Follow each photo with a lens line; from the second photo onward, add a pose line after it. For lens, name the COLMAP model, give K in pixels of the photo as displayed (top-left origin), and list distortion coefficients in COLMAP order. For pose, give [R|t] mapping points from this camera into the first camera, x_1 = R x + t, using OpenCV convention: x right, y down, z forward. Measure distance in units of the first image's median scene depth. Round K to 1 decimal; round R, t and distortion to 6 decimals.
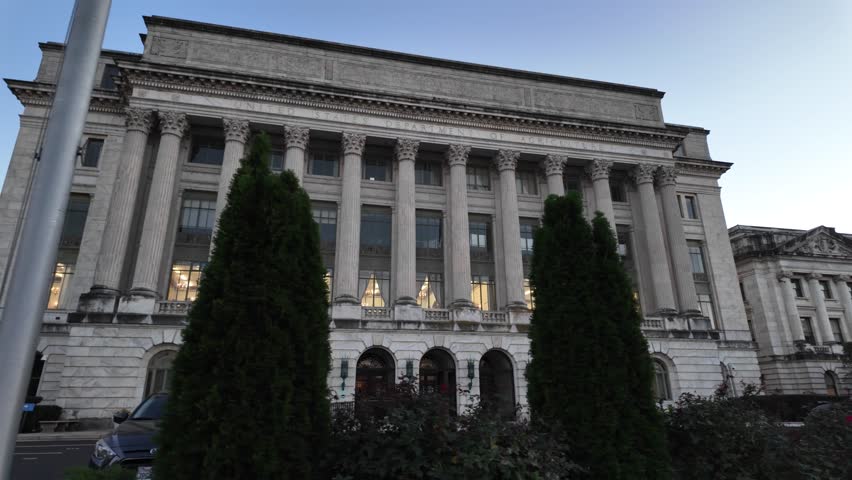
lens RADIAL K [[496.1, 0, 425.3], [0, 496.1, 236.0], [0, 0, 1]] dist [0.021888, -0.006085]
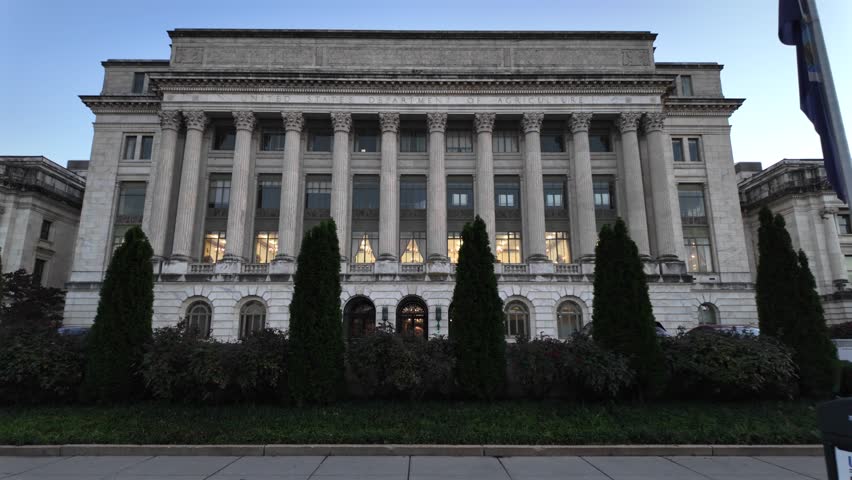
lens RADIAL K [[496.9, 0, 425.8], [0, 496.9, 235.6], [0, 0, 1]] dist [0.015603, 0.001250]
pose [[0.976683, -0.040928, -0.210748, 0.269298], [0.063297, 0.992920, 0.100514, -0.027160], [0.205142, -0.111510, 0.972359, -0.101058]]
